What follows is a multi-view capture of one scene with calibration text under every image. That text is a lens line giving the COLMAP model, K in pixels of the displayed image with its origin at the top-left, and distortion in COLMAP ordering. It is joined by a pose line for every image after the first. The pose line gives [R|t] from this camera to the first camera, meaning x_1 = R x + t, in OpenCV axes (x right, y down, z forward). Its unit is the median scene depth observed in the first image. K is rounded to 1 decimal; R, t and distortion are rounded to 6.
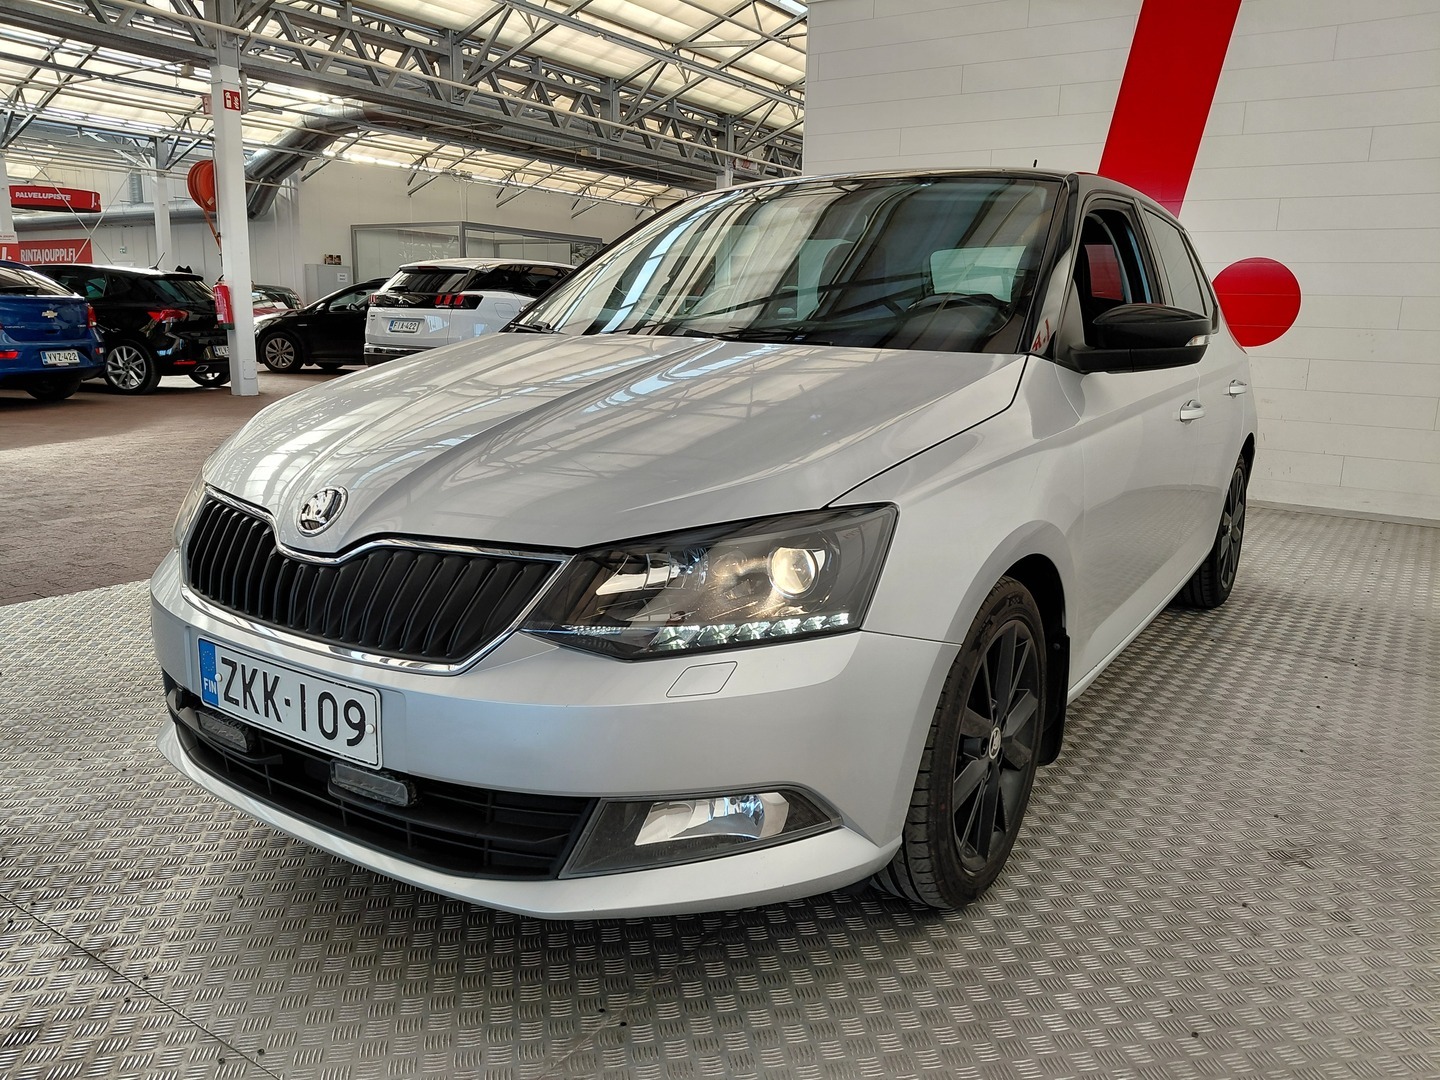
lens RADIAL K [[1058.4, 0, 718.4], [0, 1058.4, 566.3], [0, 0, 1]] dist [0.003856, 0.002781]
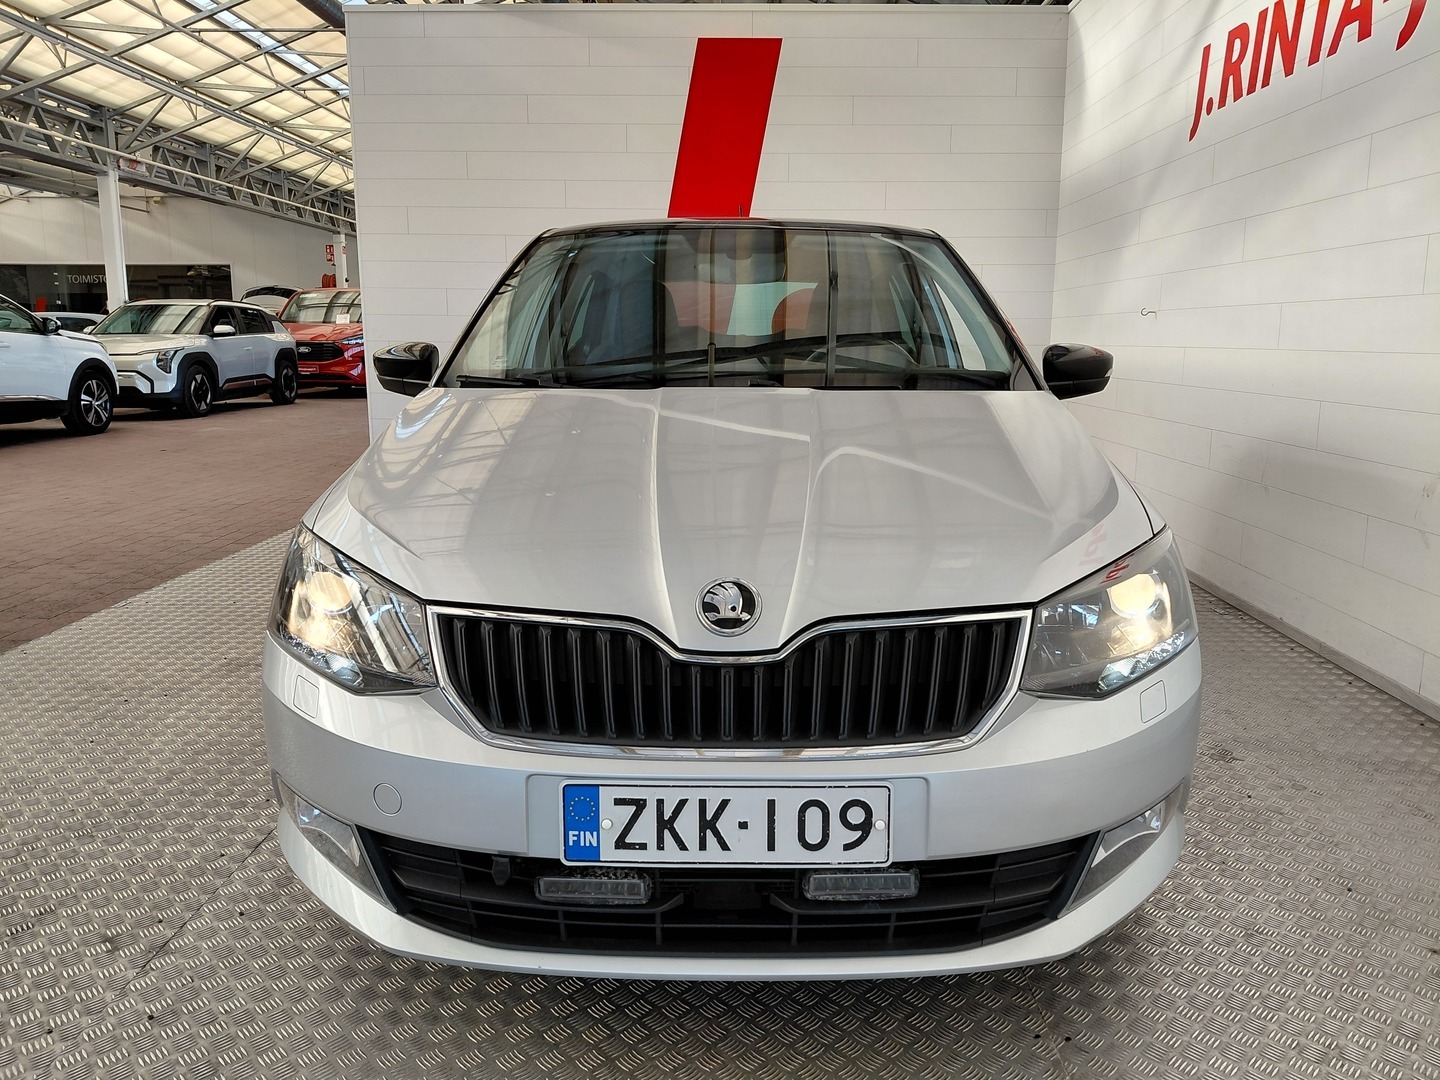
lens RADIAL K [[1029.3, 0, 720.0], [0, 1029.3, 540.0], [0, 0, 1]] dist [0.063204, -0.002388]
pose [[0.848157, -0.132547, 0.512894, -0.814686], [0.148305, 0.988888, 0.010312, -0.117324], [-0.508562, 0.067319, 0.858390, 0.241031]]
